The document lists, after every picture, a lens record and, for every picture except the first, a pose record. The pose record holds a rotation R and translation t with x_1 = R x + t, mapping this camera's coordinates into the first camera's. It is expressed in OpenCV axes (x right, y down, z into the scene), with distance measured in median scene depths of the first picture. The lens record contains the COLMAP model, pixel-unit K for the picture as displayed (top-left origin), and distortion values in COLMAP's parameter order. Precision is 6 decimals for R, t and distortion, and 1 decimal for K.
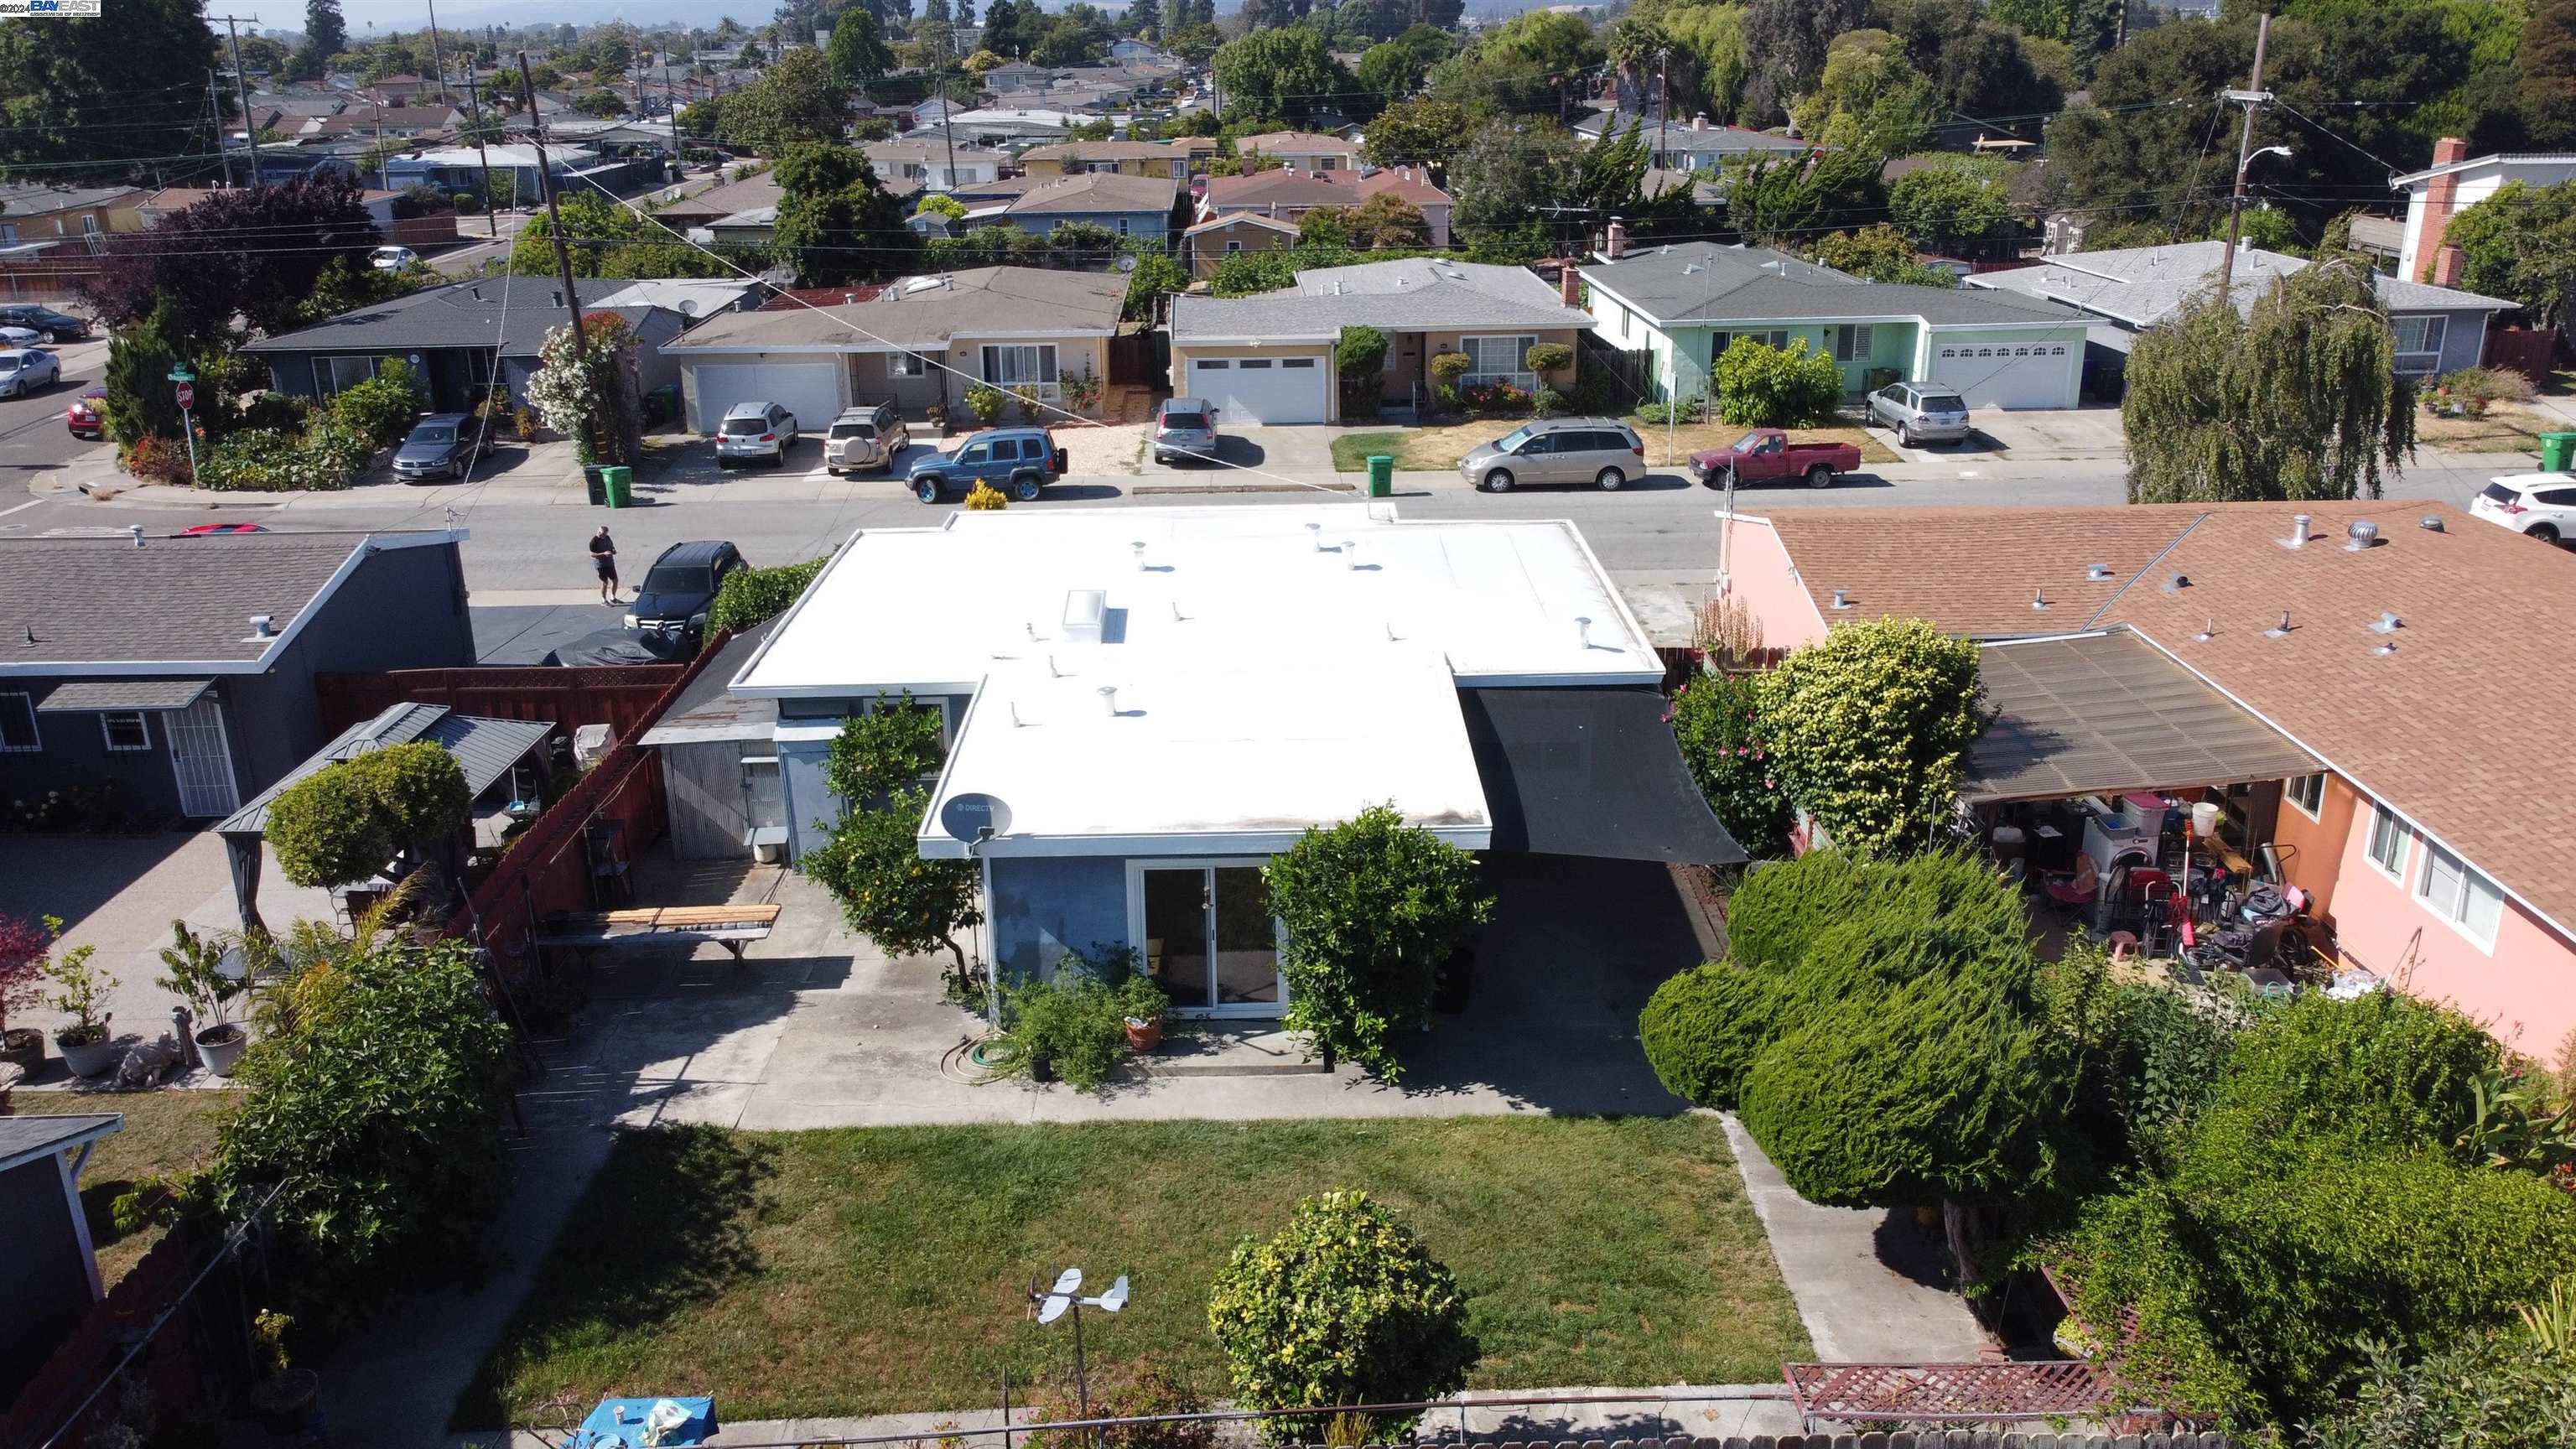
lens RADIAL K [[1949.2, 0, 1296.3], [0, 1949.2, 724.4], [0, 0, 1]] dist [0.010904, -0.016150]
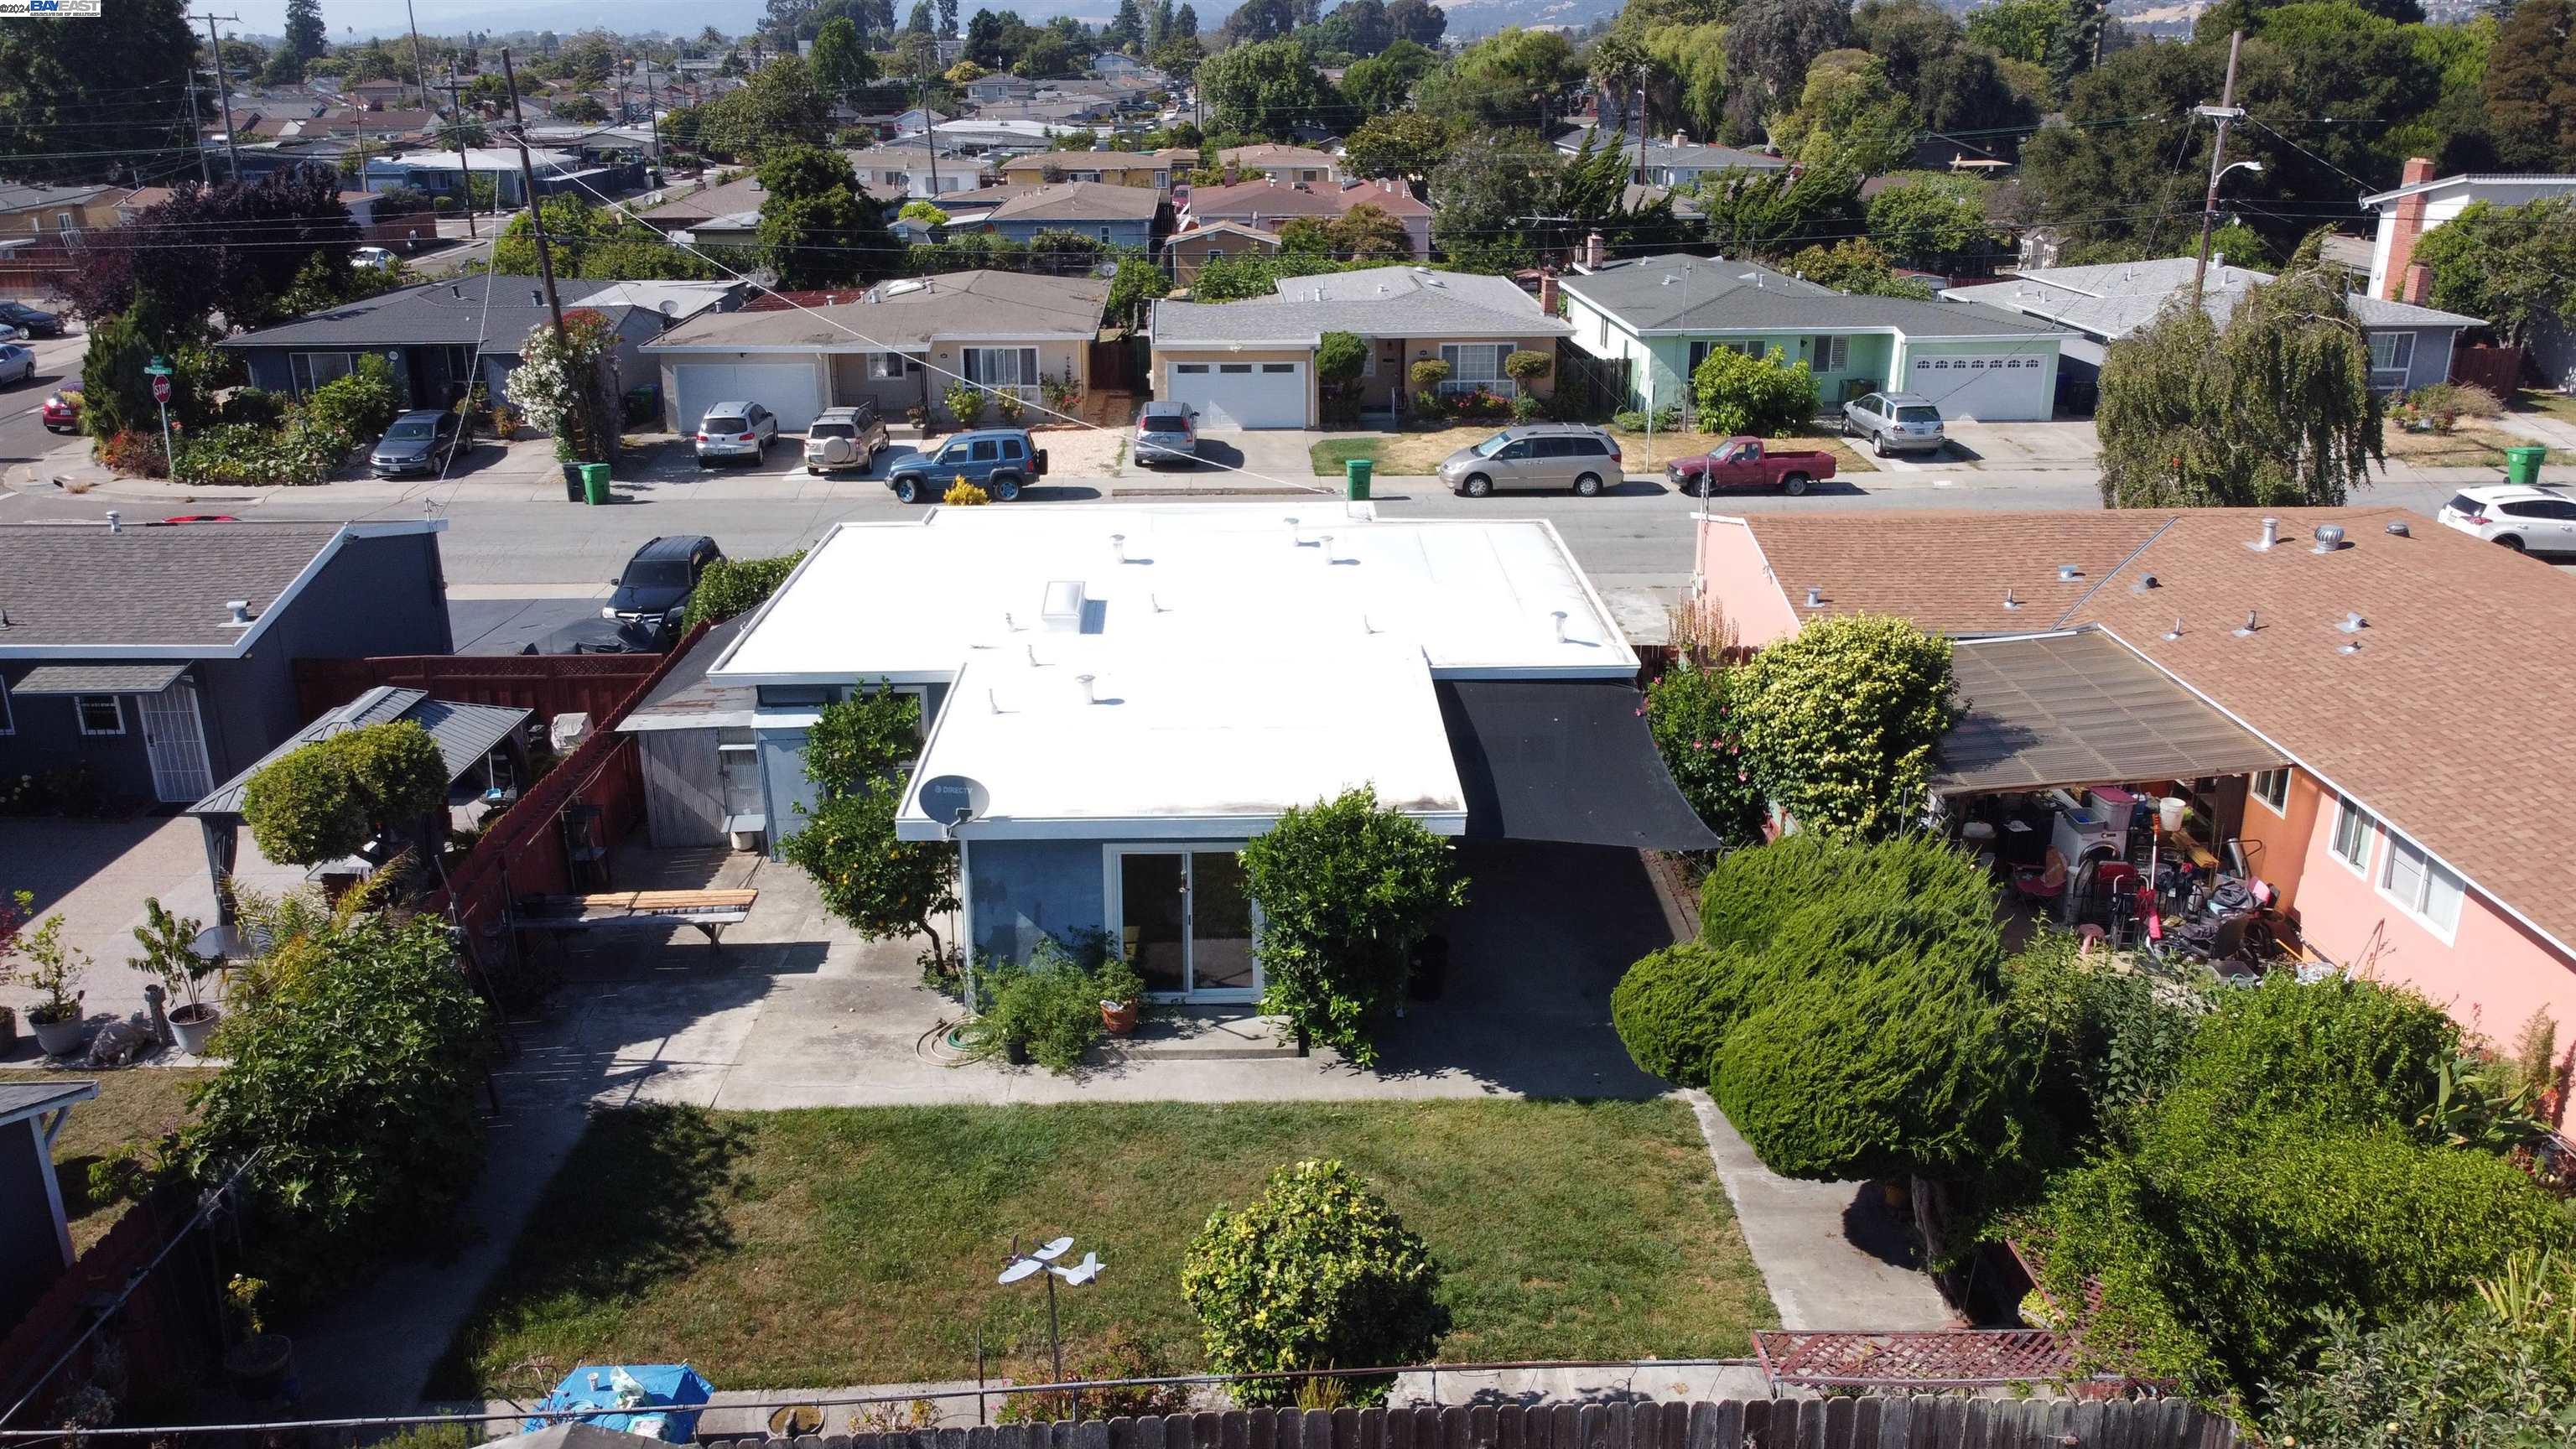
lens RADIAL K [[1949.2, 0, 1296.1], [0, 1949.2, 723.6], [0, 0, 1]] dist [0.010904, -0.016150]
pose [[0.999907, 0.007428, 0.011402, 0.000062], [-0.007337, 0.999940, -0.008086, 0.011692], [-0.011462, 0.008002, 0.999902, -0.004841]]
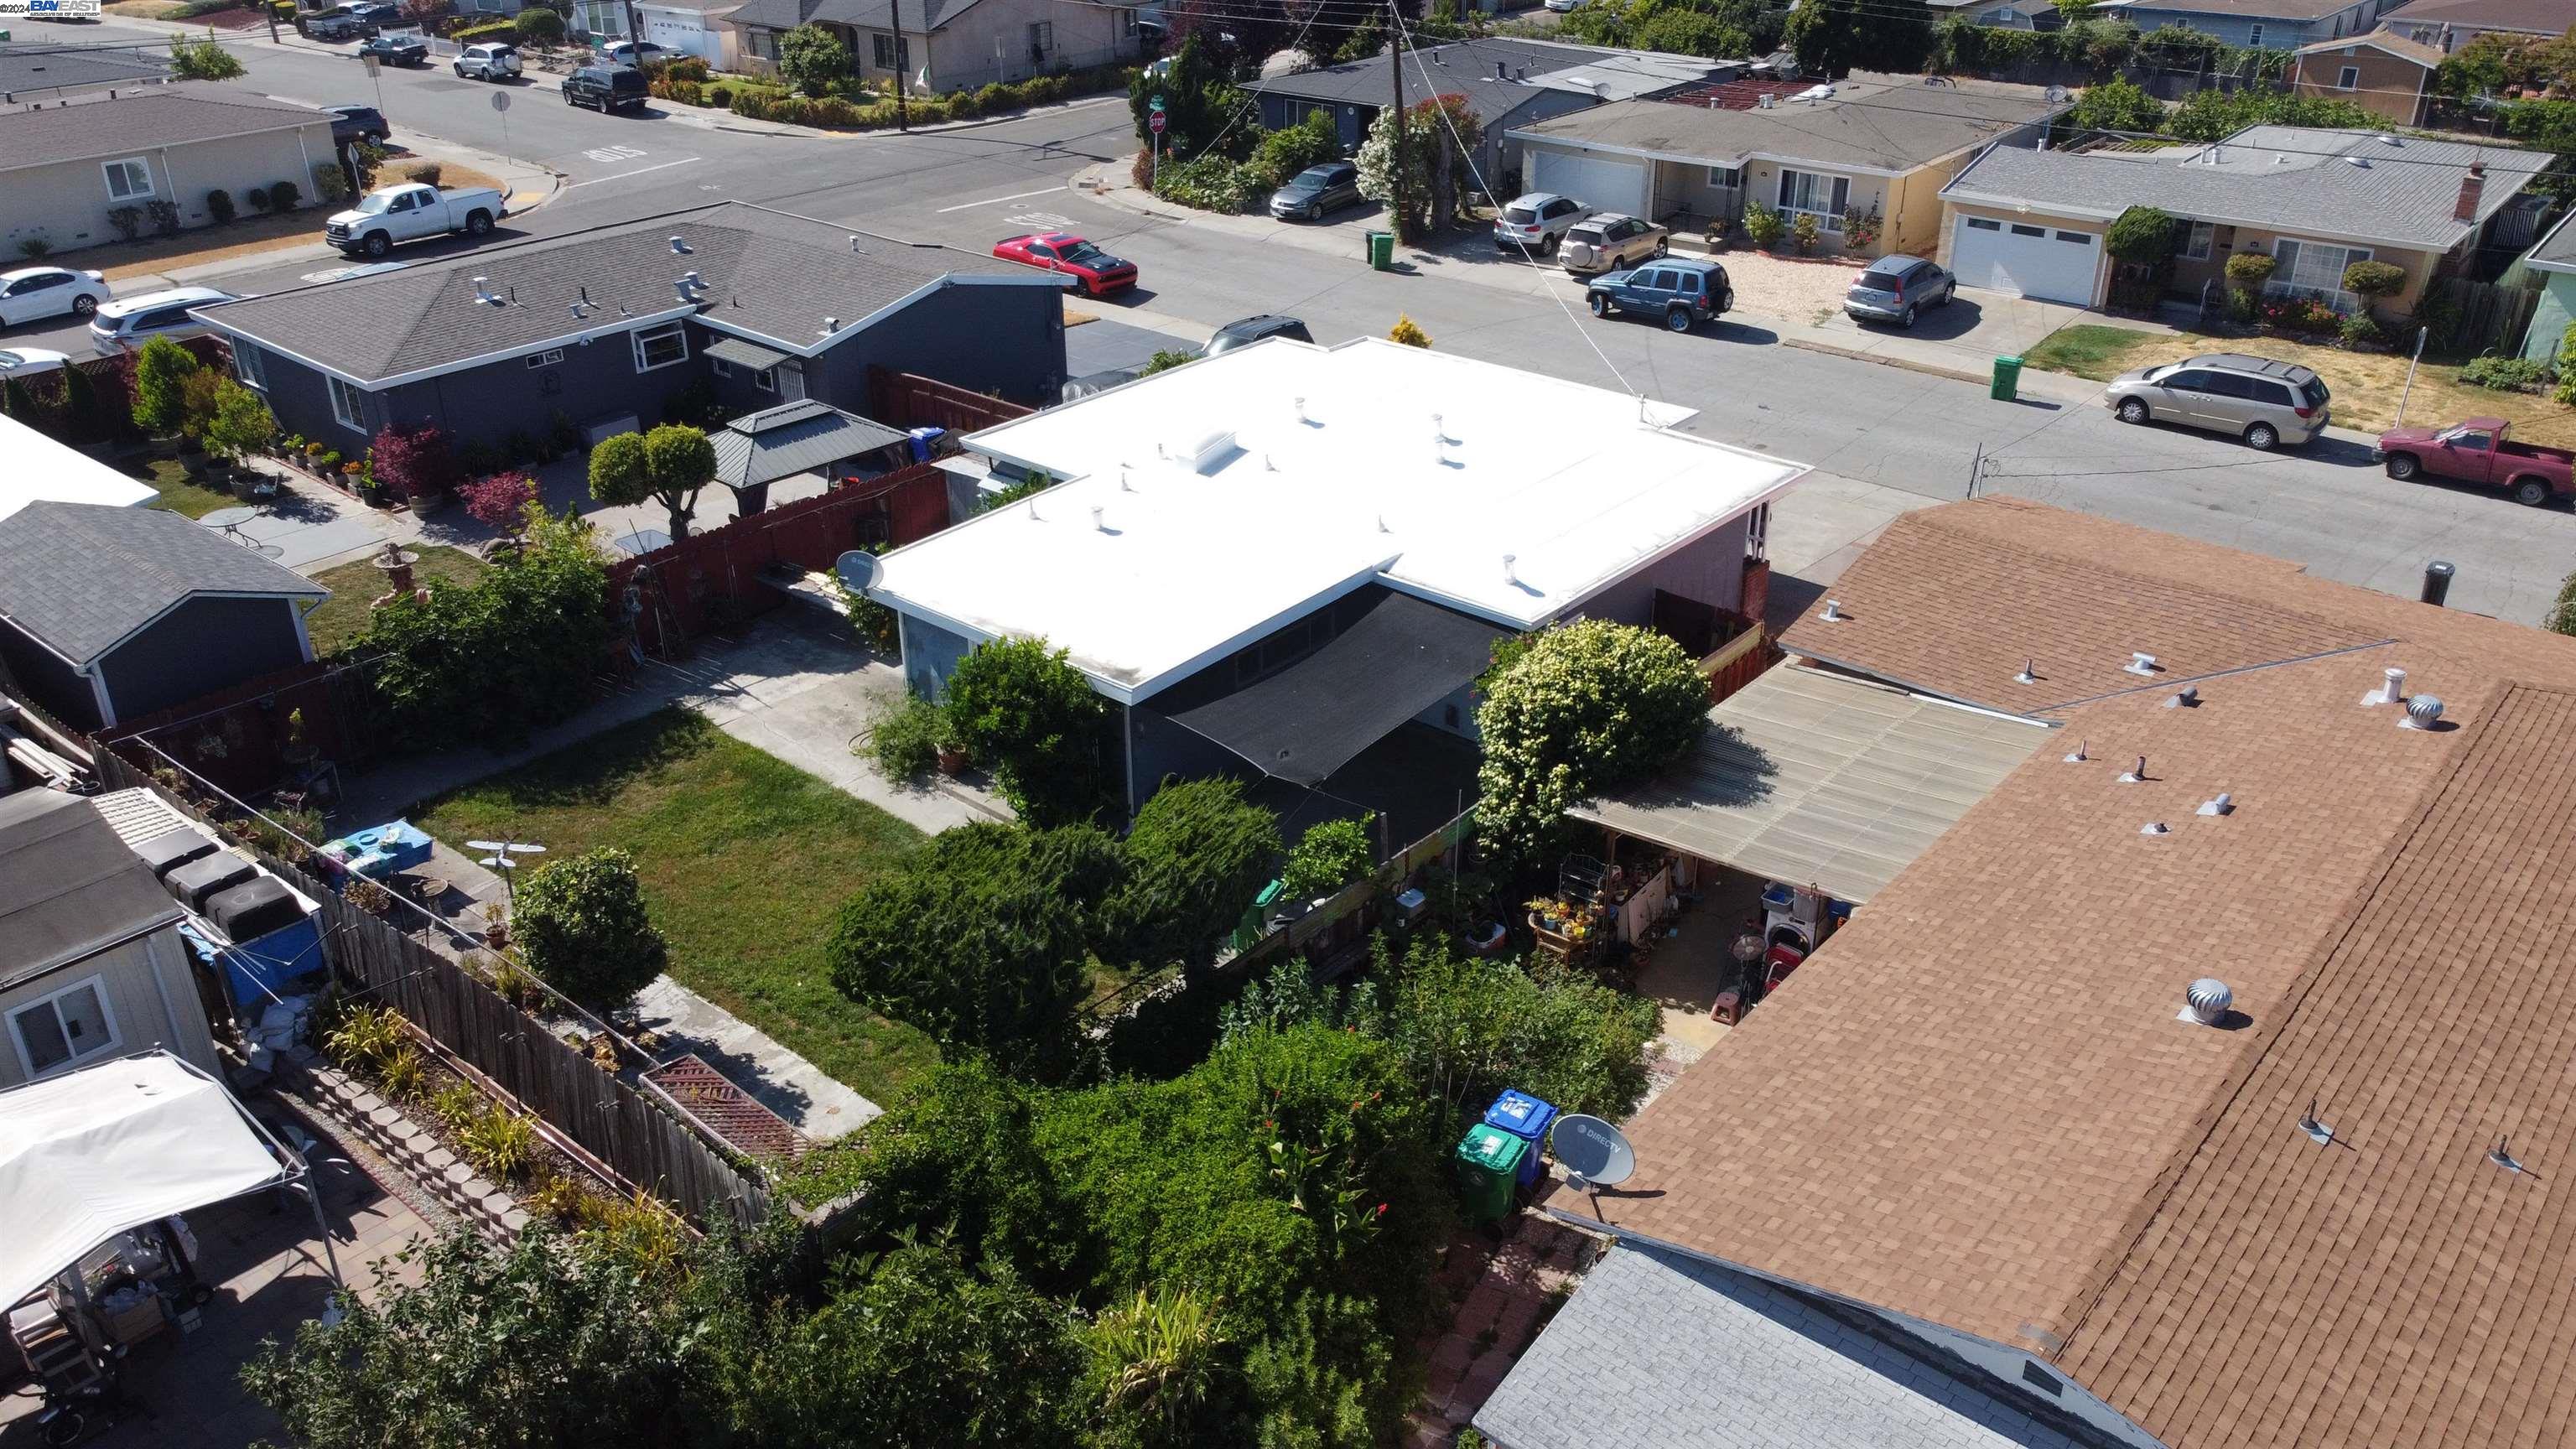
lens RADIAL K [[1949.2, 0, 1288.2], [0, 1949.2, 717.8], [0, 0, 1]] dist [0.010904, -0.016150]
pose [[0.747401, 0.310902, -0.587138, 0.696624], [-0.228080, 0.950110, 0.212768, -0.165956], [0.623996, -0.025109, 0.781024, 0.072555]]
